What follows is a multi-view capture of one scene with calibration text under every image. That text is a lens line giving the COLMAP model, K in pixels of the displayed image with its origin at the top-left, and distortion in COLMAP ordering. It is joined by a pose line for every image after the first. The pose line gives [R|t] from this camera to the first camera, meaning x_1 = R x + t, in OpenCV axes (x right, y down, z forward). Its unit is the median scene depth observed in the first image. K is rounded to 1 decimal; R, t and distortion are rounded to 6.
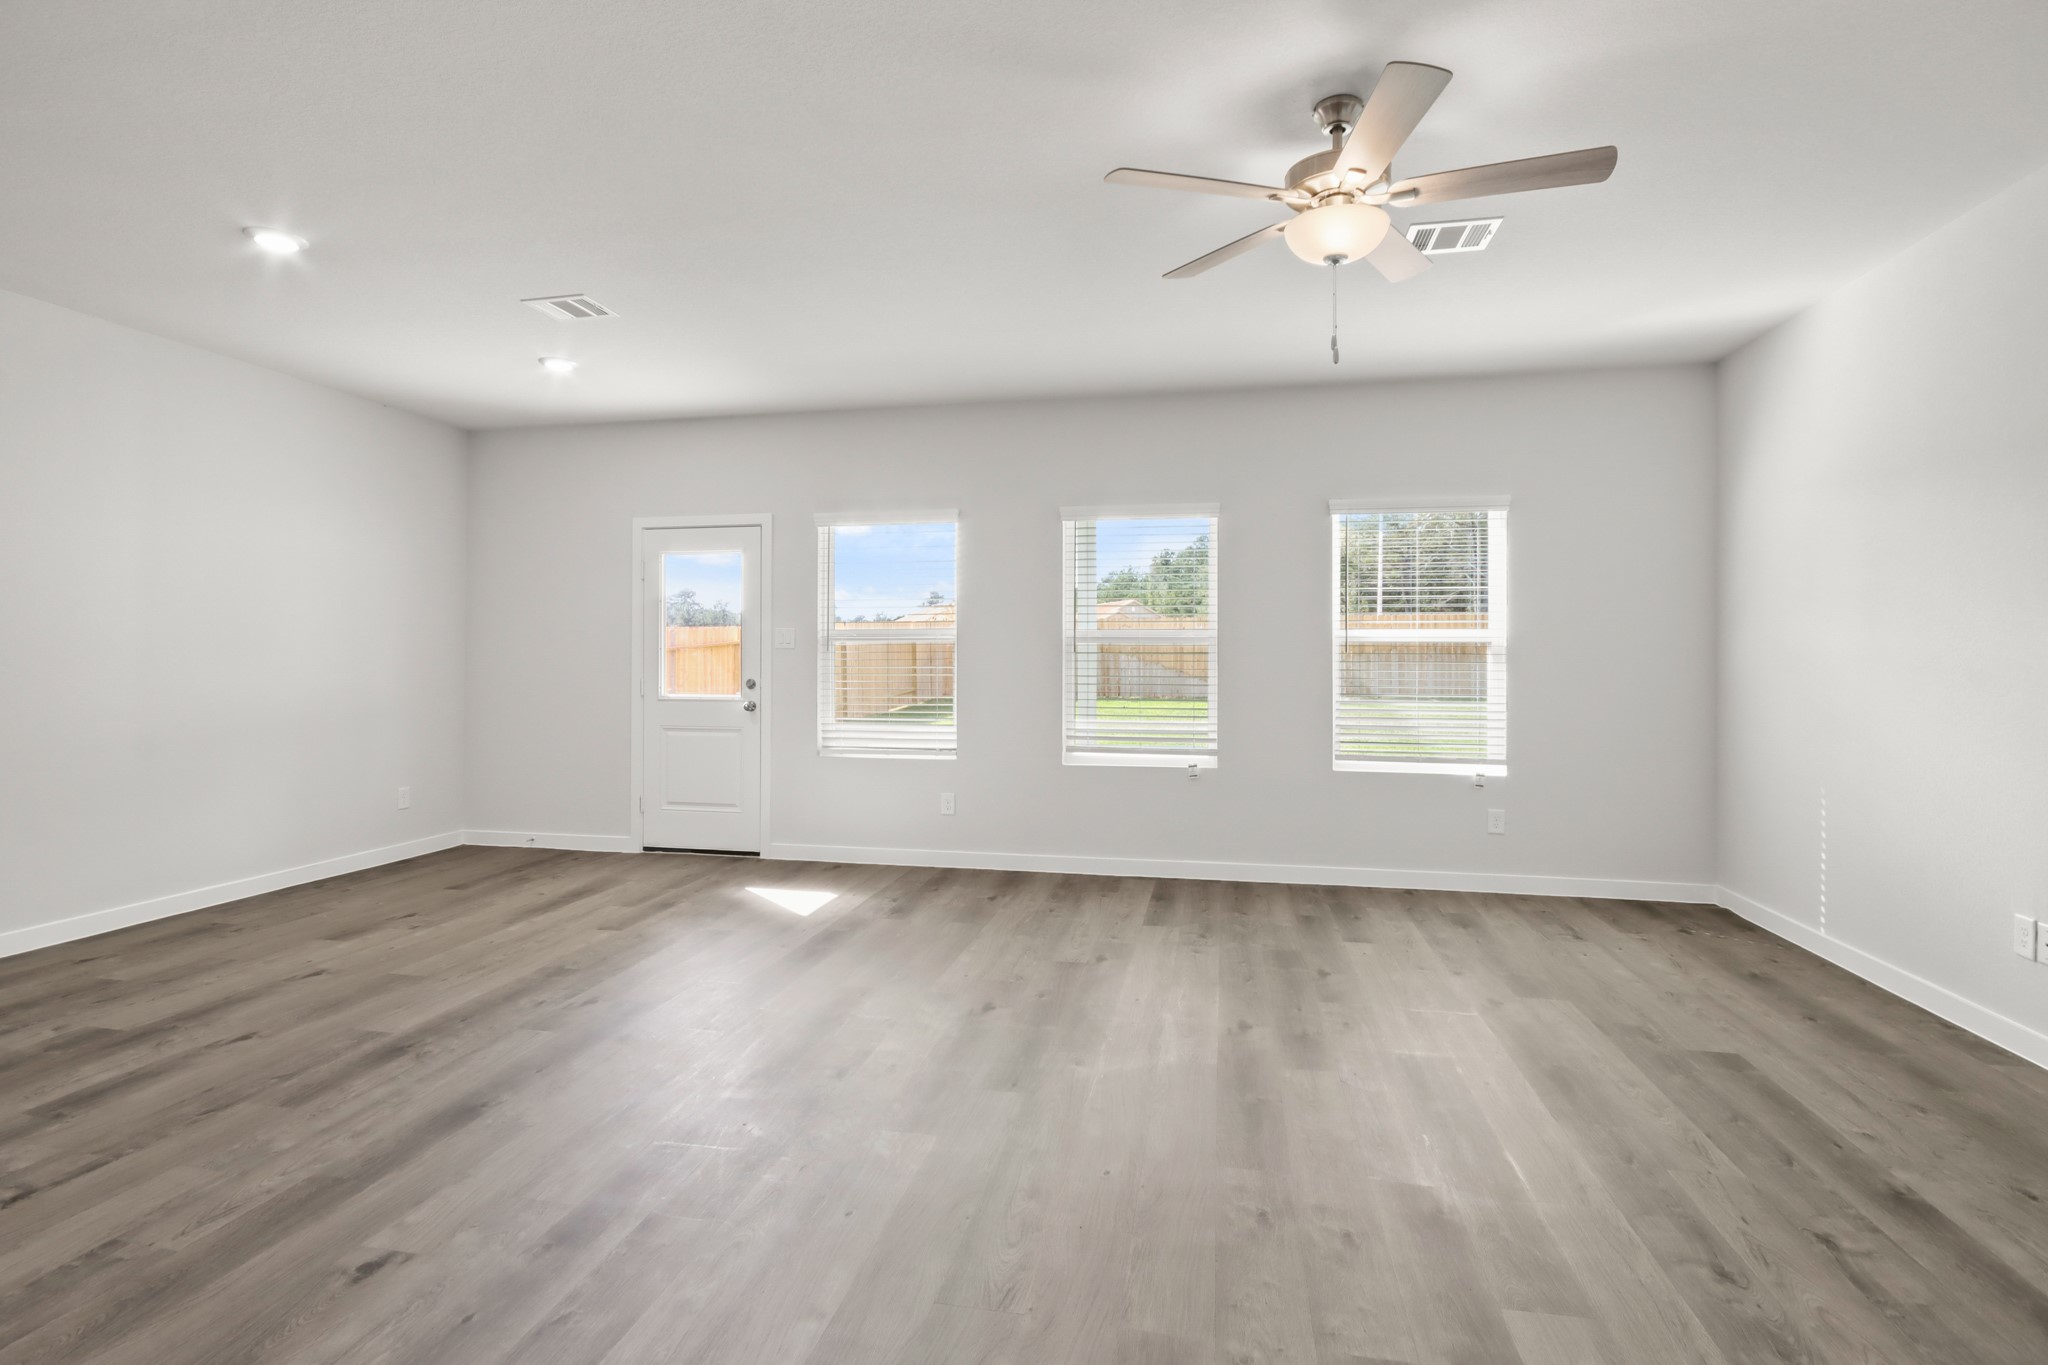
lens RADIAL K [[985.3, 0, 1025.7], [0, 985.3, 675.1], [0, 0, 1]] dist [0.002392, 0.000100]
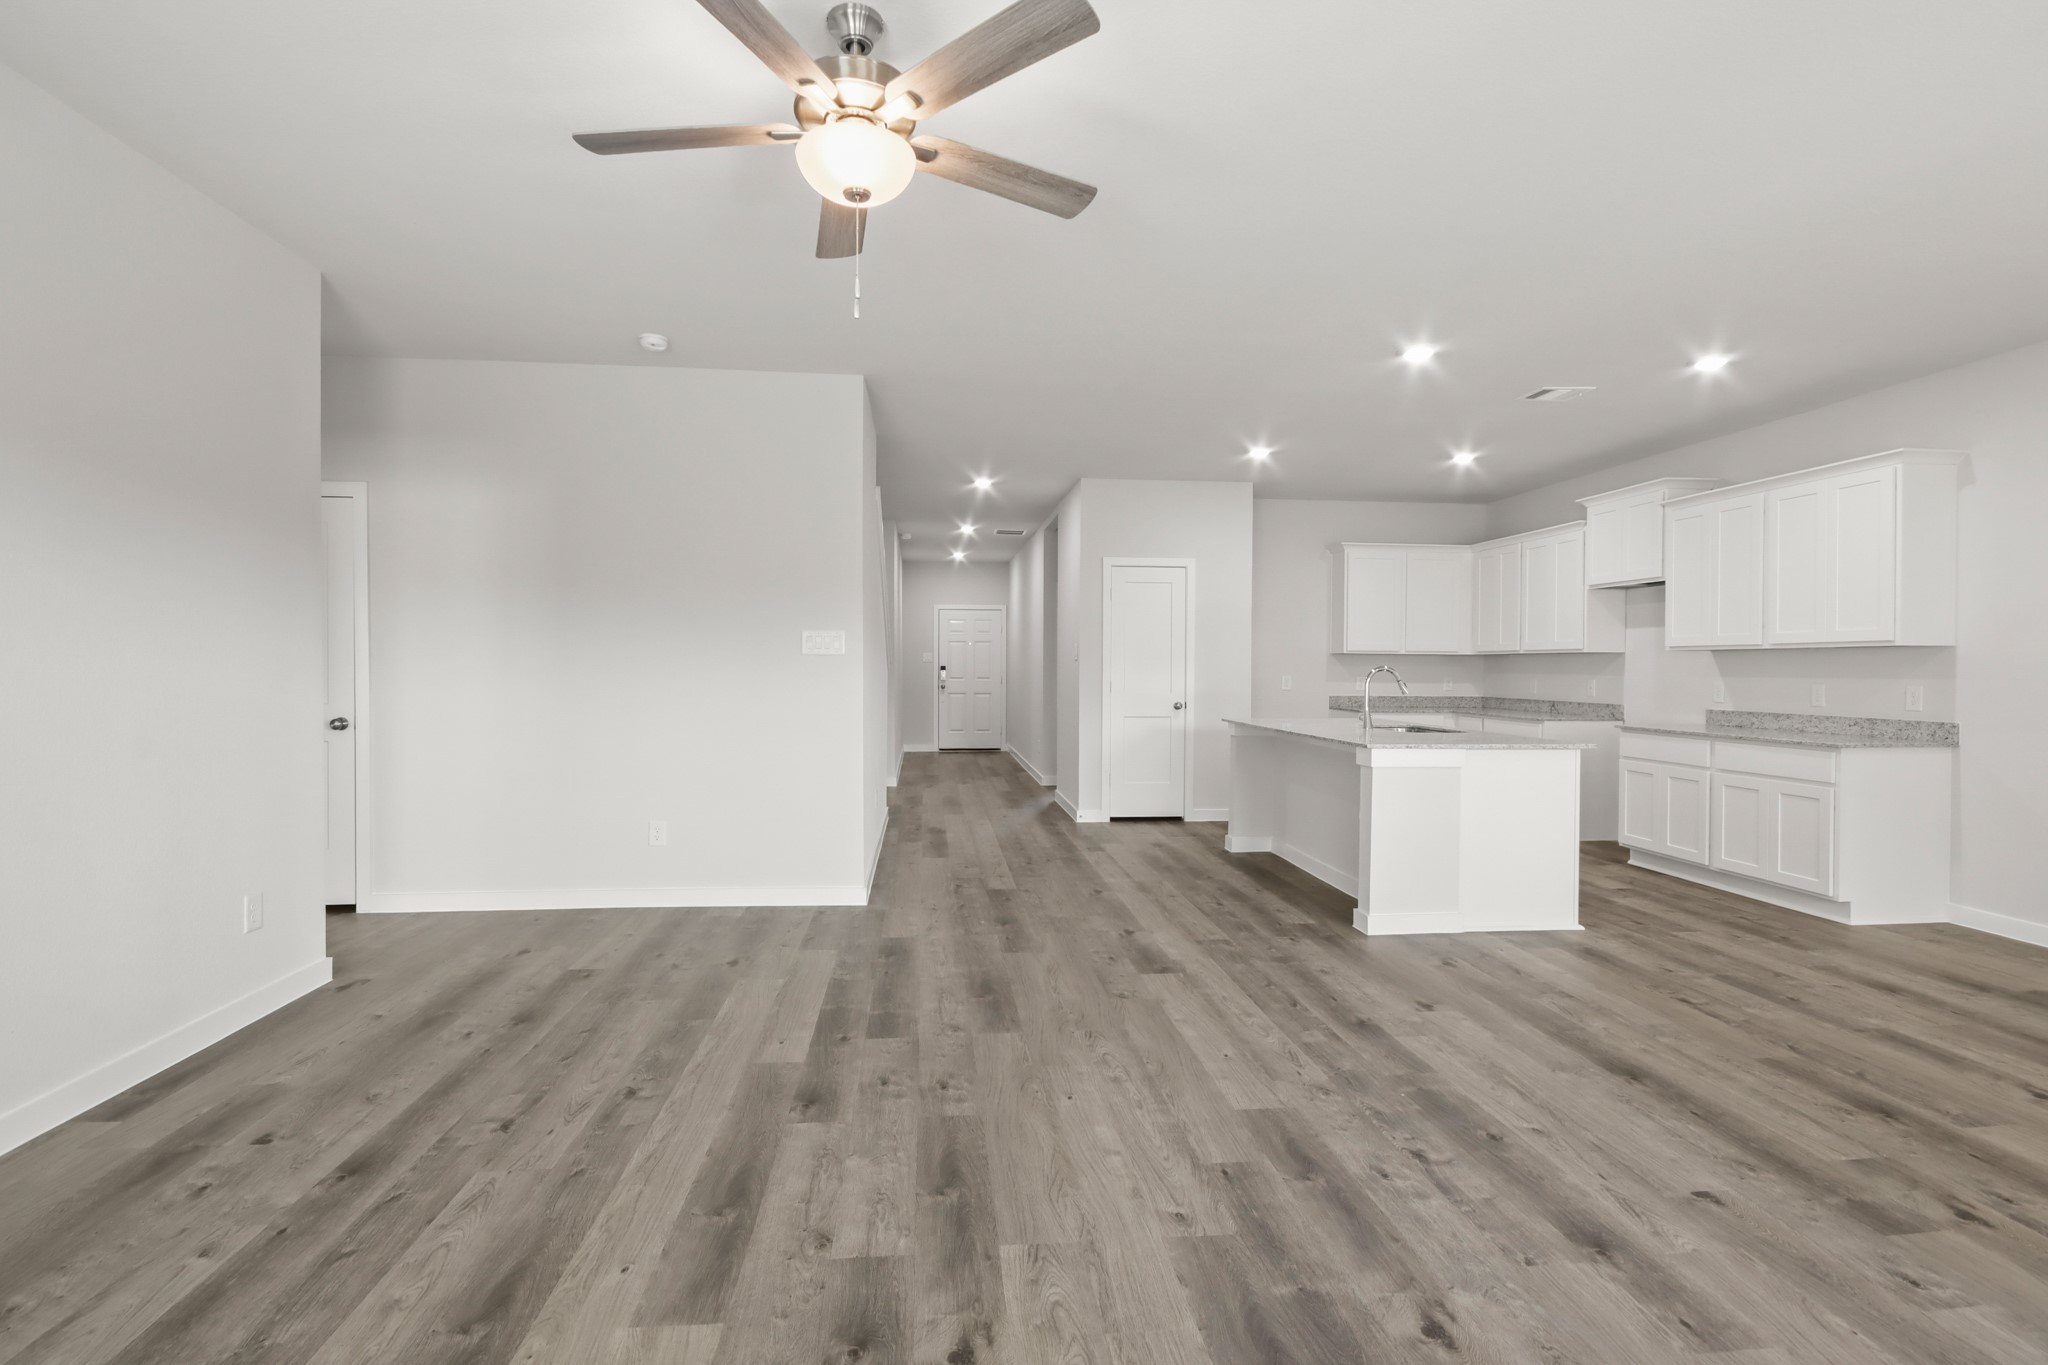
lens RADIAL K [[985.3, 0, 1025.7], [0, 985.3, 675.1], [0, 0, 1]] dist [0.002392, 0.000100]
pose [[-0.956007, -0.005433, -0.293294, 0.486434], [-0.013282, 0.999605, 0.024779, -0.037137], [0.293043, 0.027584, -0.955701, 2.109767]]
